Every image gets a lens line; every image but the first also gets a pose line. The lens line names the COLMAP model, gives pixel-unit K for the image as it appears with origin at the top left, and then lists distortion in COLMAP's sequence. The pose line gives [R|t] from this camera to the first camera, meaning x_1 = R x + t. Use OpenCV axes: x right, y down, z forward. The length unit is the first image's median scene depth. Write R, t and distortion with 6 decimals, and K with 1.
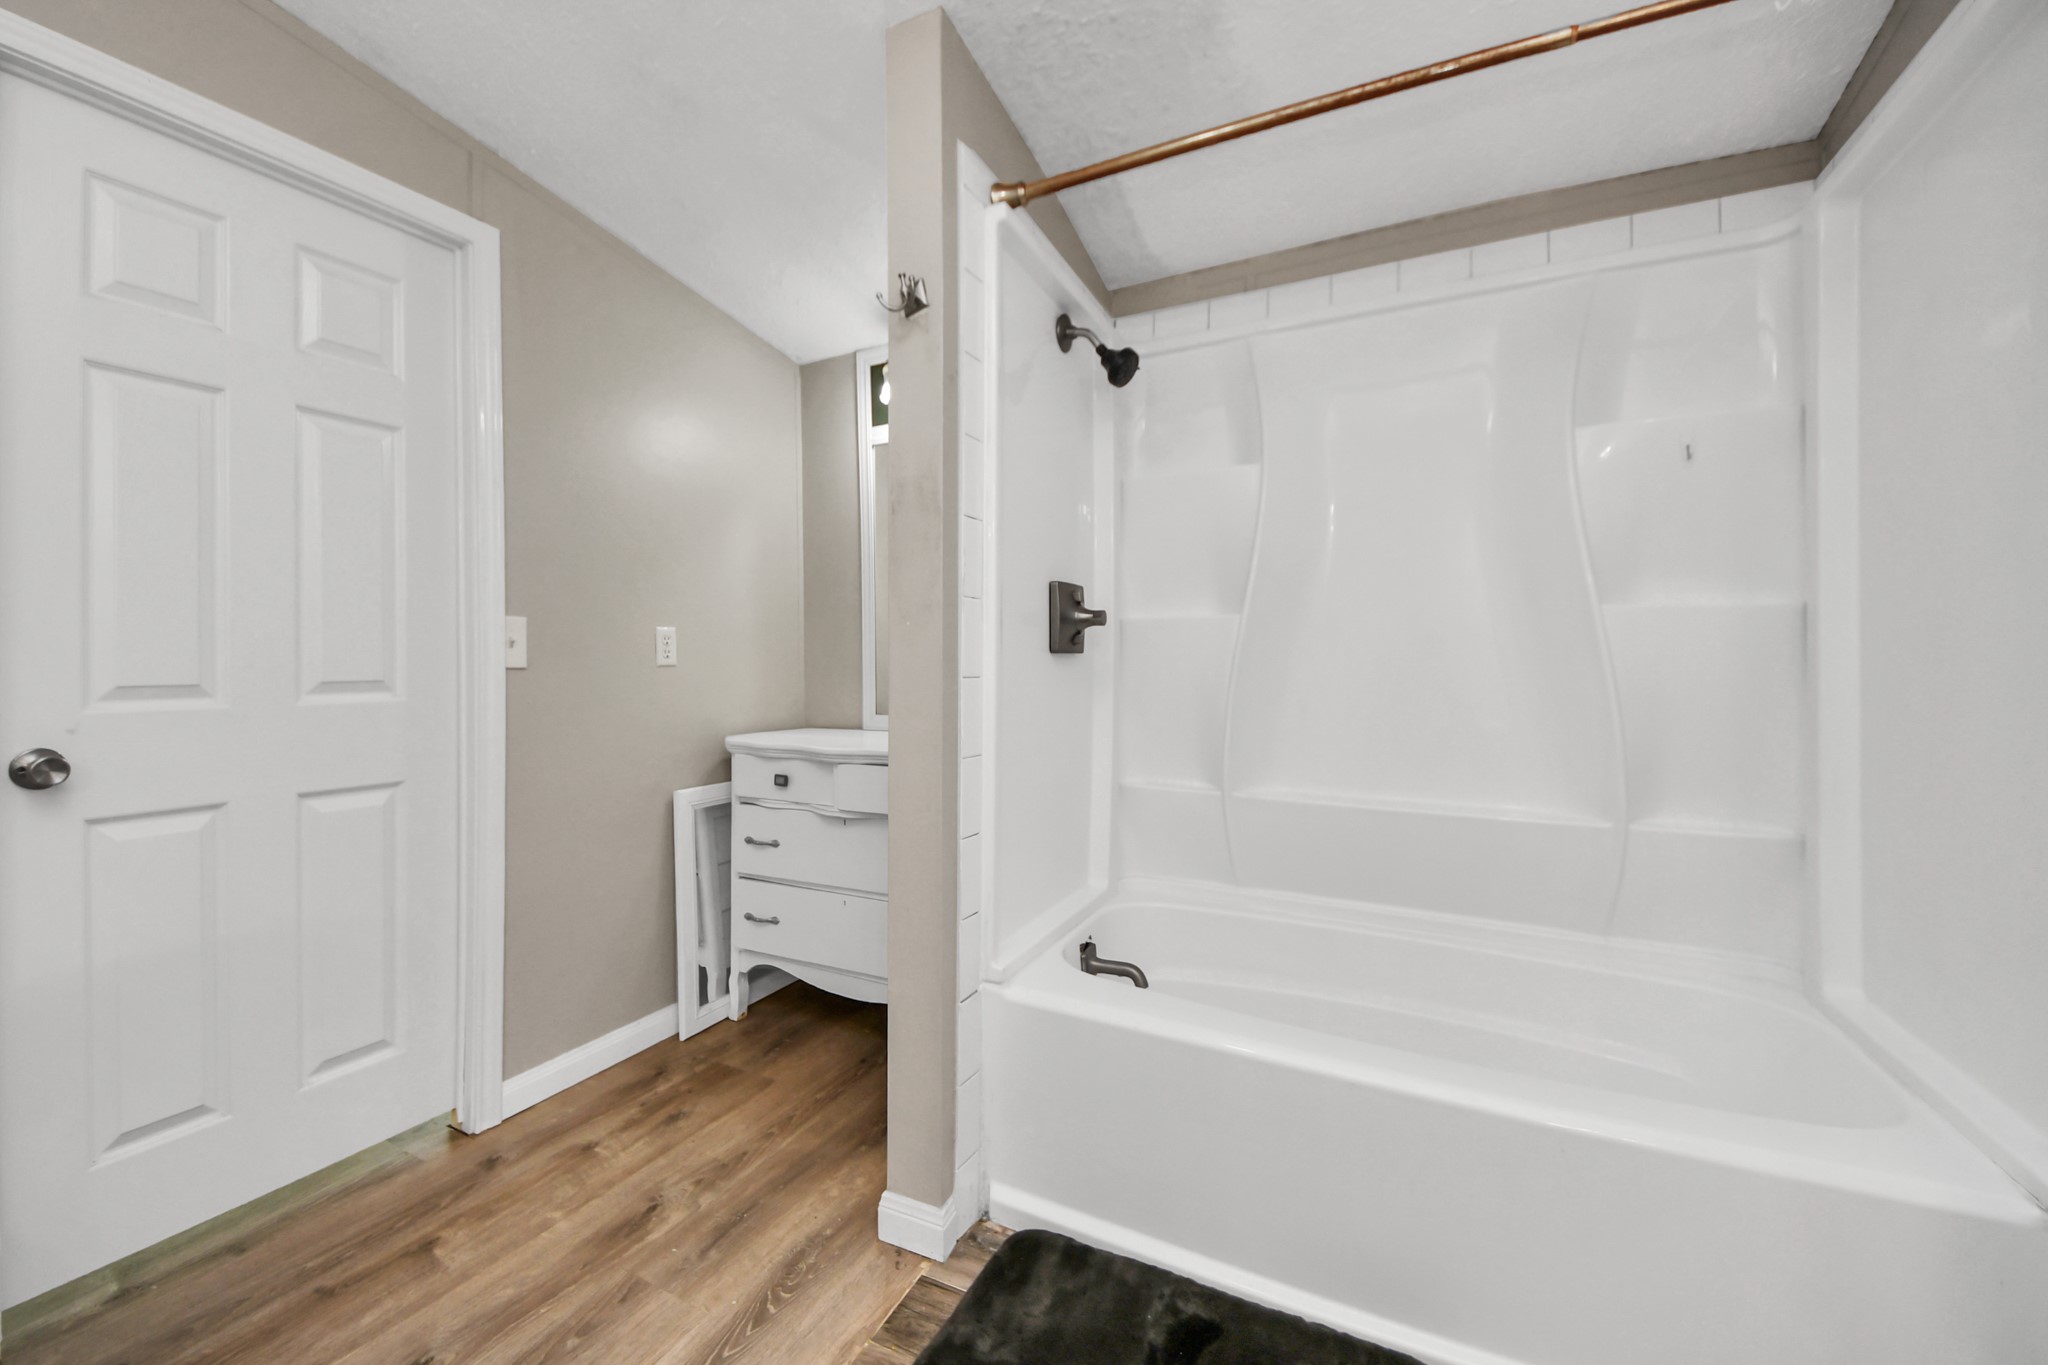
lens RADIAL K [[763.8, 0, 1031.2], [0, 763.8, 664.8], [0, 0, 1]] dist [0.029803, -0.015819]
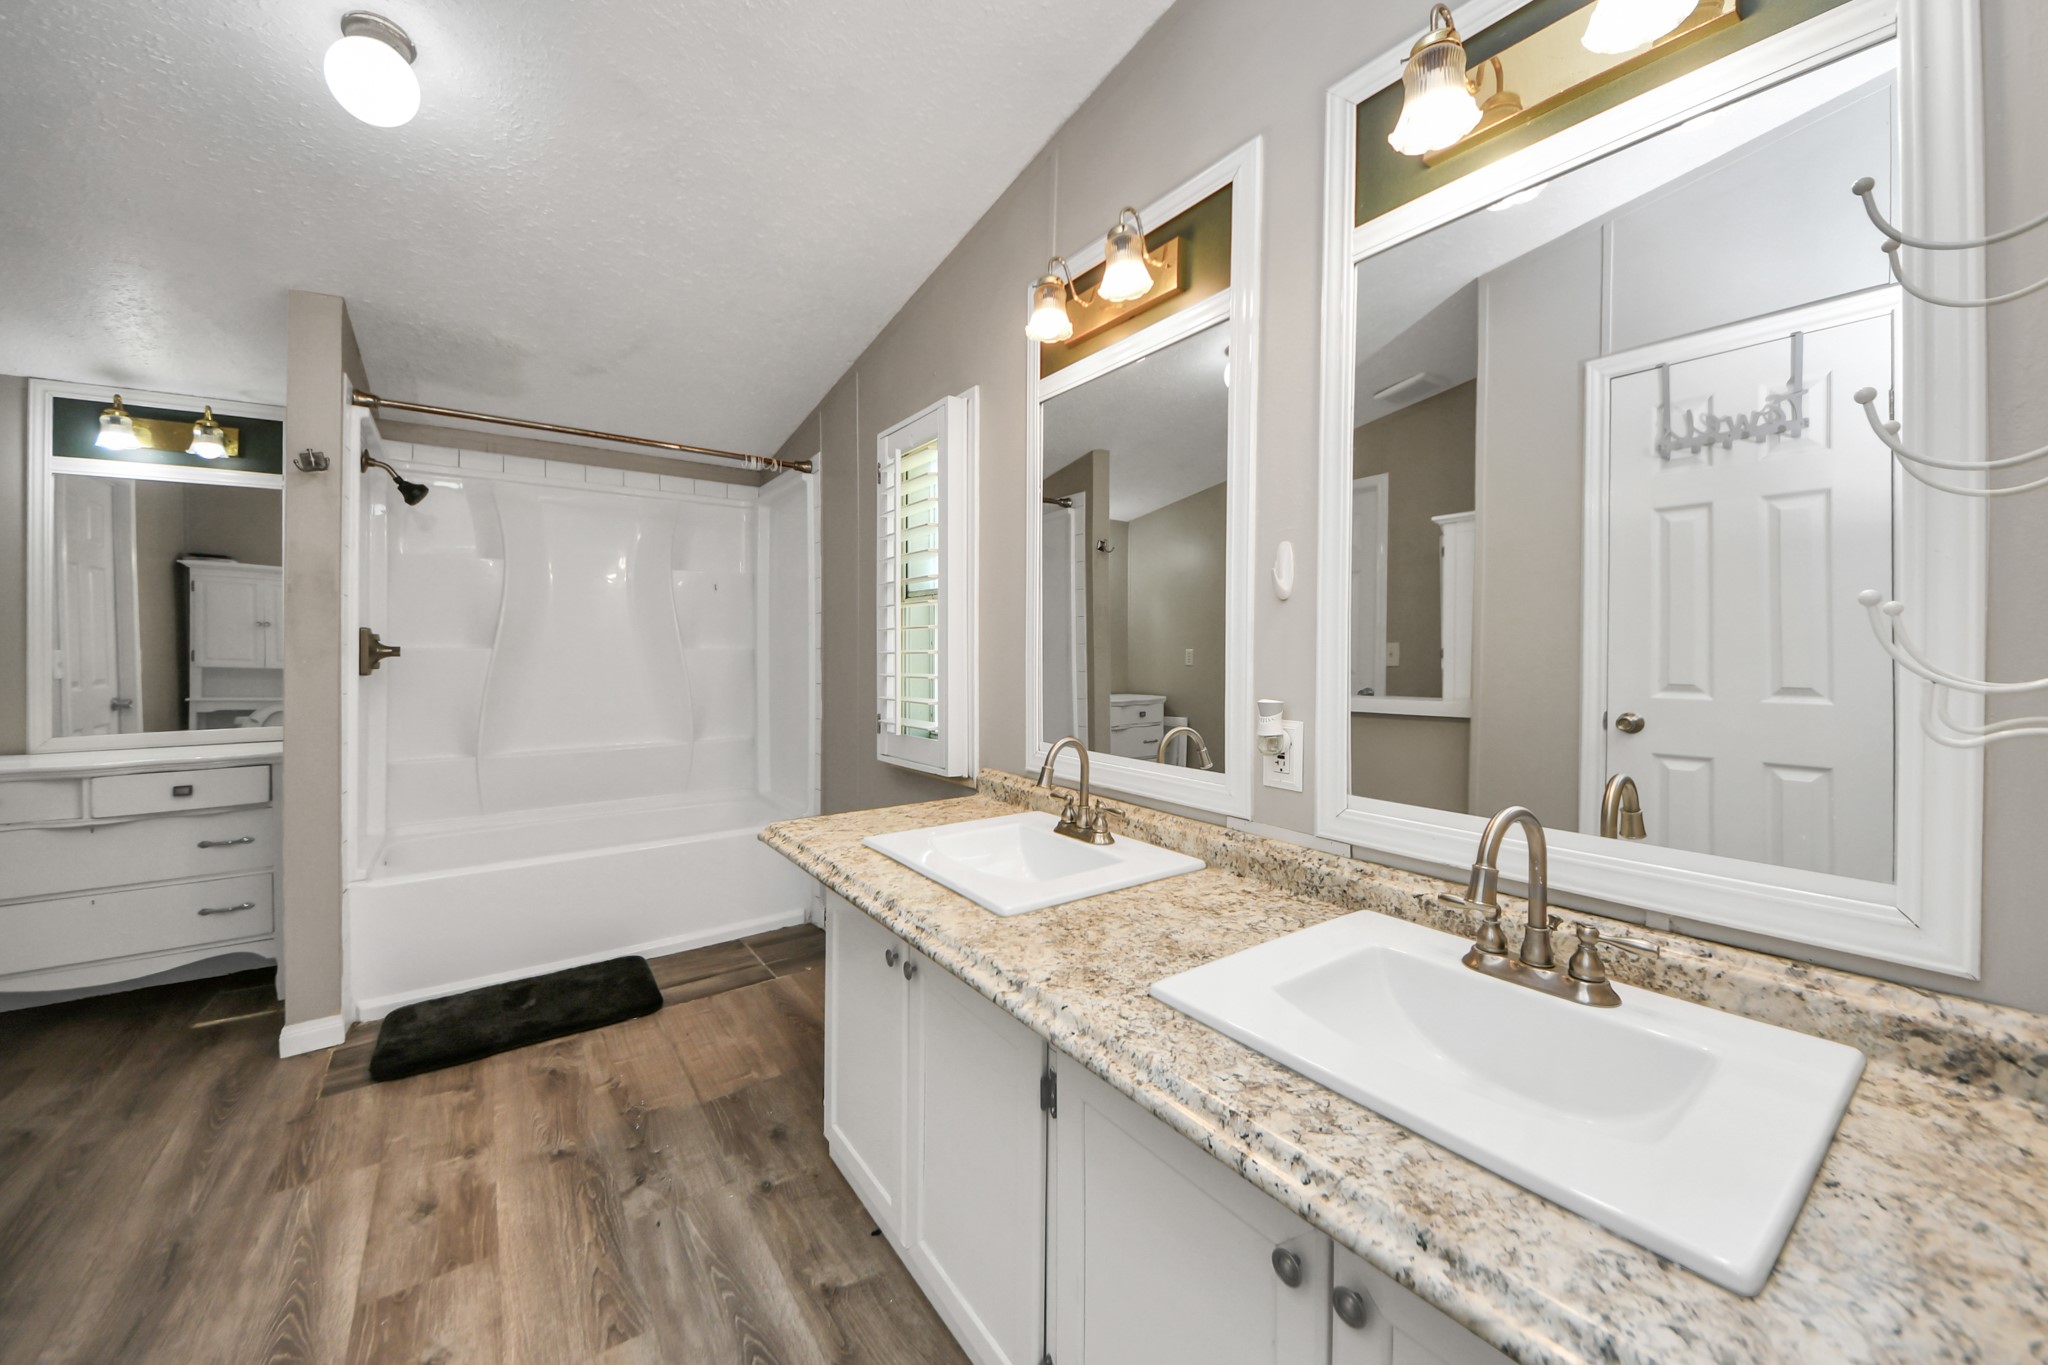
lens RADIAL K [[763.8, 0, 1031.2], [0, 763.8, 664.8], [0, 0, 1]] dist [0.029803, -0.015819]
pose [[0.473147, -0.017577, 0.880808, -0.722612], [0.005594, 0.999841, 0.016948, -0.057545], [-0.880965, -0.003091, 0.473170, -0.917379]]
